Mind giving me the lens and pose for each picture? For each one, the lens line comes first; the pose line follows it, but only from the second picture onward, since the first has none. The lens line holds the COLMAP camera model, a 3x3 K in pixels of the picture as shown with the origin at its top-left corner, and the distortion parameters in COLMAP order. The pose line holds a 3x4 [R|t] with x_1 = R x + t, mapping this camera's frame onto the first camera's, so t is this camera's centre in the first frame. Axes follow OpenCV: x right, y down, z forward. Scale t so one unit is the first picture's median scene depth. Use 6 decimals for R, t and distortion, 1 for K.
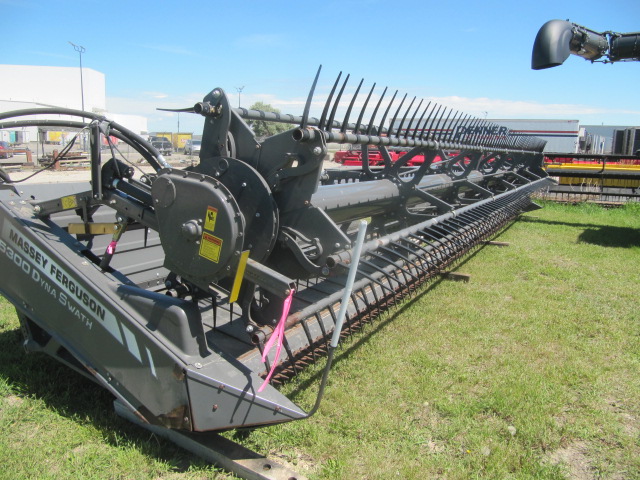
lens RADIAL K [[527.5, 0, 320.8], [0, 527.5, 239.8], [0, 0, 1]] dist [-0.061741, 0.036484]
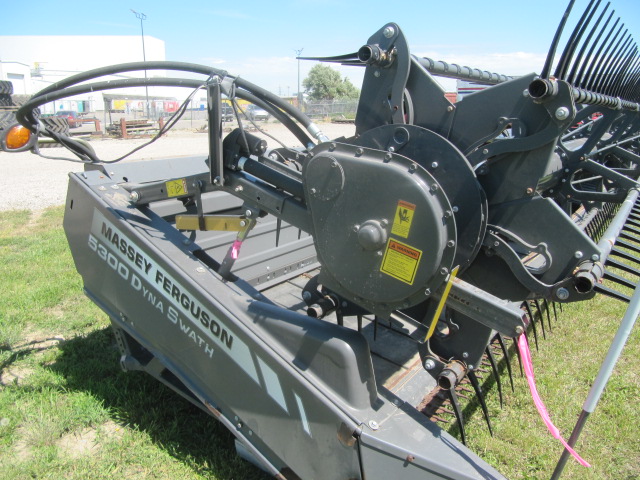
lens RADIAL K [[527.5, 0, 318.6], [0, 527.5, 240.1], [0, 0, 1]] dist [-0.061741, 0.036484]
pose [[0.993557, 0.002505, -0.113302, -0.205343], [0.005266, 0.997655, 0.068234, -0.050971], [0.113207, -0.068391, 0.991215, 0.280246]]
